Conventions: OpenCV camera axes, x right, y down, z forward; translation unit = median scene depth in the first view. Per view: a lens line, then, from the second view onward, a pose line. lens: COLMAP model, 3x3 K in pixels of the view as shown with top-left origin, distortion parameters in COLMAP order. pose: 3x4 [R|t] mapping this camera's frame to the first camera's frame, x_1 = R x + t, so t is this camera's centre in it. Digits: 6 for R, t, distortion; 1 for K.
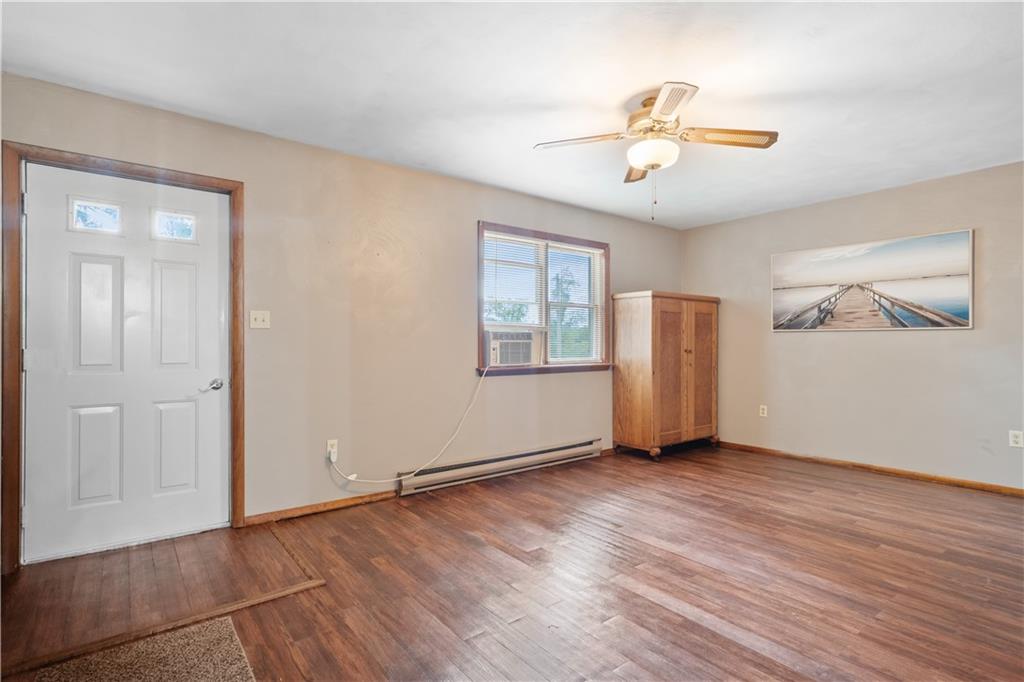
lens RADIAL K [[504.3, 0, 511.0], [0, 504.3, 338.9], [0, 0, 1]] dist [-0.004818, -0.002269]
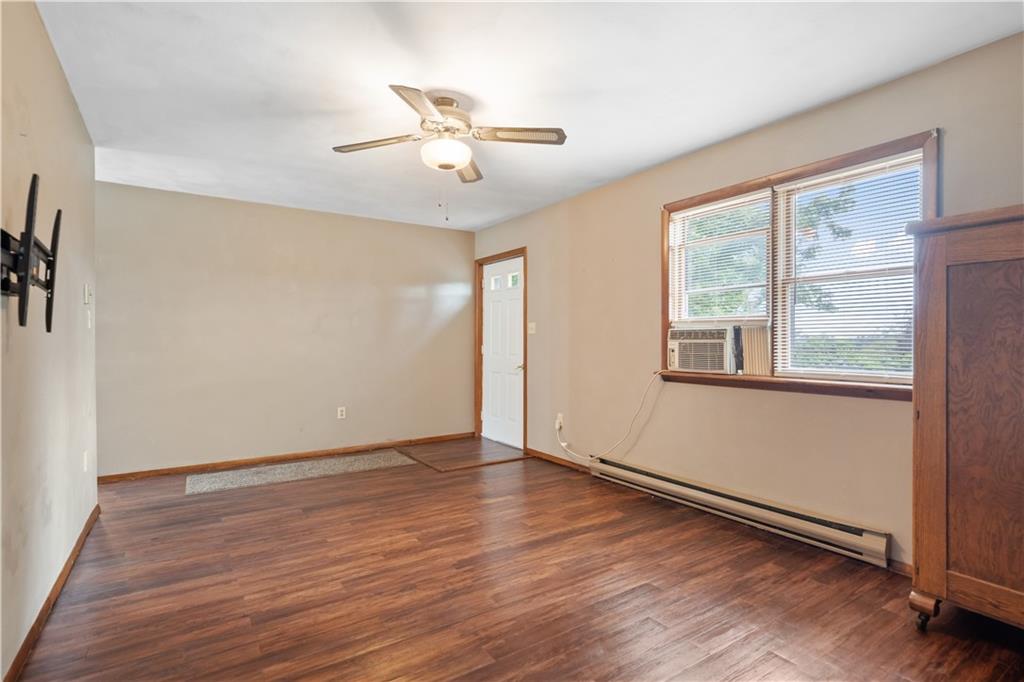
lens RADIAL K [[504.3, 0, 511.0], [0, 504.3, 338.9], [0, 0, 1]] dist [-0.004818, -0.002269]
pose [[-0.077335, -0.004059, -0.996997, 0.828868], [0.011411, 0.999923, -0.004956, 0.001666], [0.996940, -0.011760, -0.077282, 0.786322]]
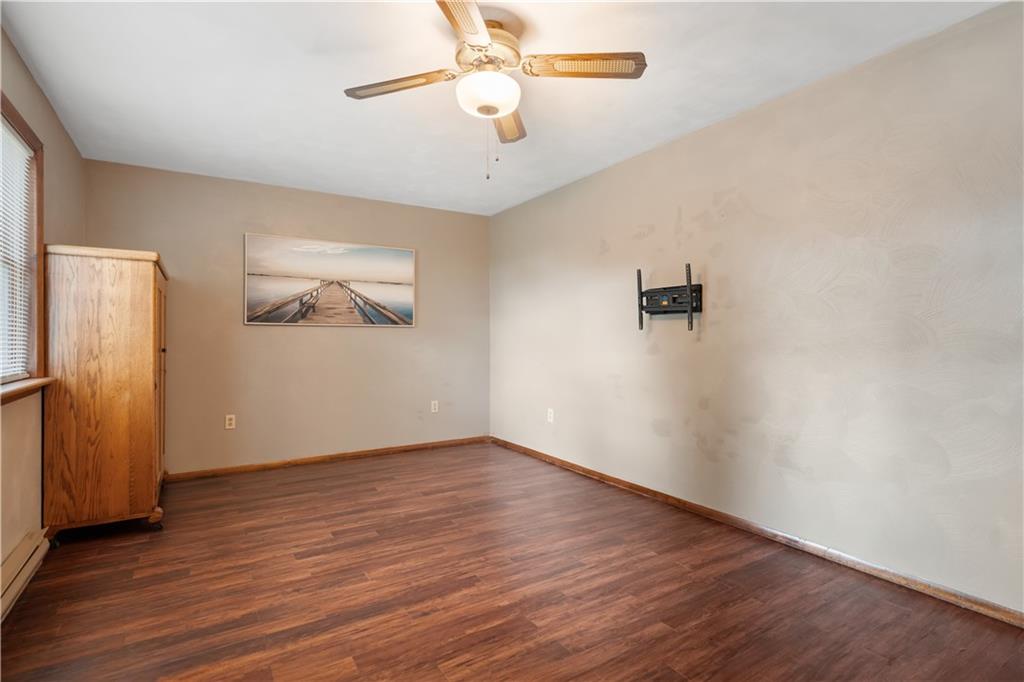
lens RADIAL K [[504.3, 0, 511.0], [0, 504.3, 338.9], [0, 0, 1]] dist [-0.004818, -0.002269]
pose [[0.097805, -0.002713, 0.995202, -0.323173], [-0.009336, 0.999950, 0.003644, 0.002894], [-0.995162, -0.009647, 0.097775, 0.579635]]
